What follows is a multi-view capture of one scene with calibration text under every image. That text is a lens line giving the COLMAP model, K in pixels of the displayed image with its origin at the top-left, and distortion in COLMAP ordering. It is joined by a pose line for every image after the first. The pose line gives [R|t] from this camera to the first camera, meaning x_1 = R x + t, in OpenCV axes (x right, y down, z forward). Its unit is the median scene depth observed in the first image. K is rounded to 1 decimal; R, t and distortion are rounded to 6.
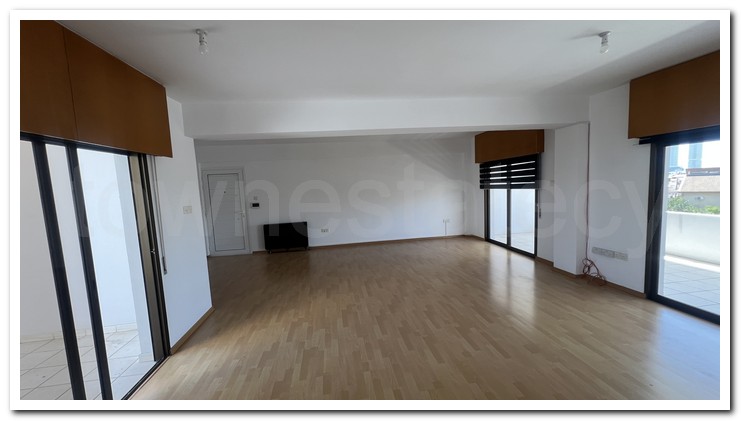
lens RADIAL K [[279.6, 0, 370.1], [0, 279.6, 210.2], [0, 0, 1]] dist [-0.005190, 0.001970]
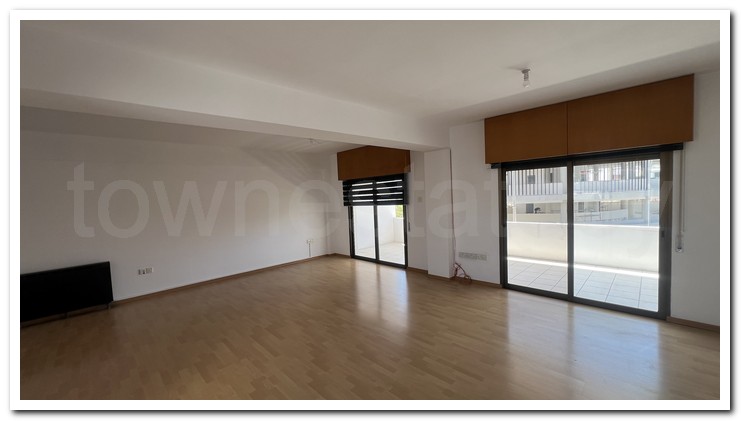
lens RADIAL K [[279.6, 0, 368.0], [0, 279.6, 210.3], [0, 0, 1]] dist [-0.005190, 0.001970]
pose [[0.804341, -0.019675, 0.593842, -0.213777], [0.060776, 0.996934, -0.049289, -0.011710], [-0.591052, 0.075736, 0.803070, 0.248746]]
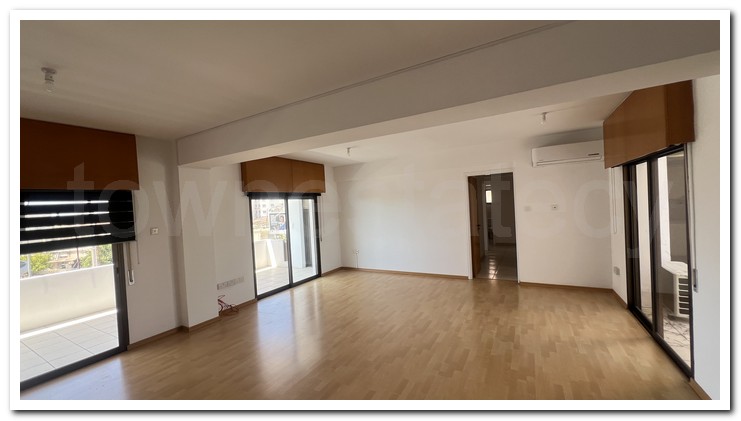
lens RADIAL K [[279.6, 0, 368.1], [0, 279.6, 211.1], [0, 0, 1]] dist [-0.005190, 0.001970]
pose [[-0.778859, 0.082187, 0.621791, -0.340354], [0.154674, 0.985927, 0.063428, -0.123588], [-0.607827, 0.145577, -0.780611, 1.406112]]
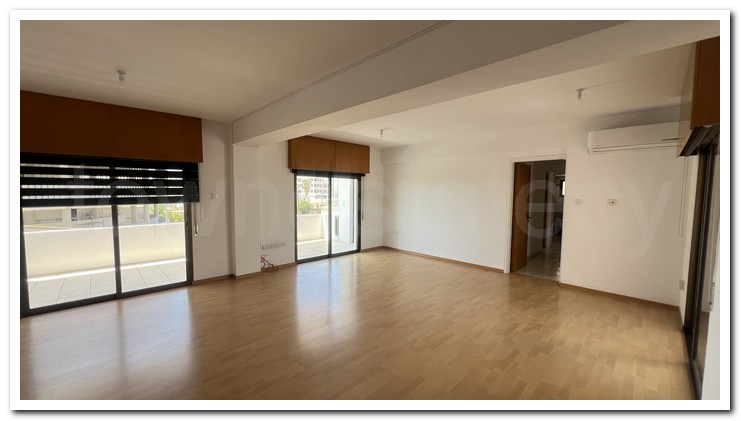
lens RADIAL K [[279.6, 0, 368.3], [0, 279.6, 210.5], [0, 0, 1]] dist [-0.005190, 0.001970]
pose [[-0.584129, -0.009431, 0.811606, -0.517302], [0.099840, 0.991504, 0.083378, -0.084830], [-0.805497, 0.129734, -0.578225, 1.293991]]
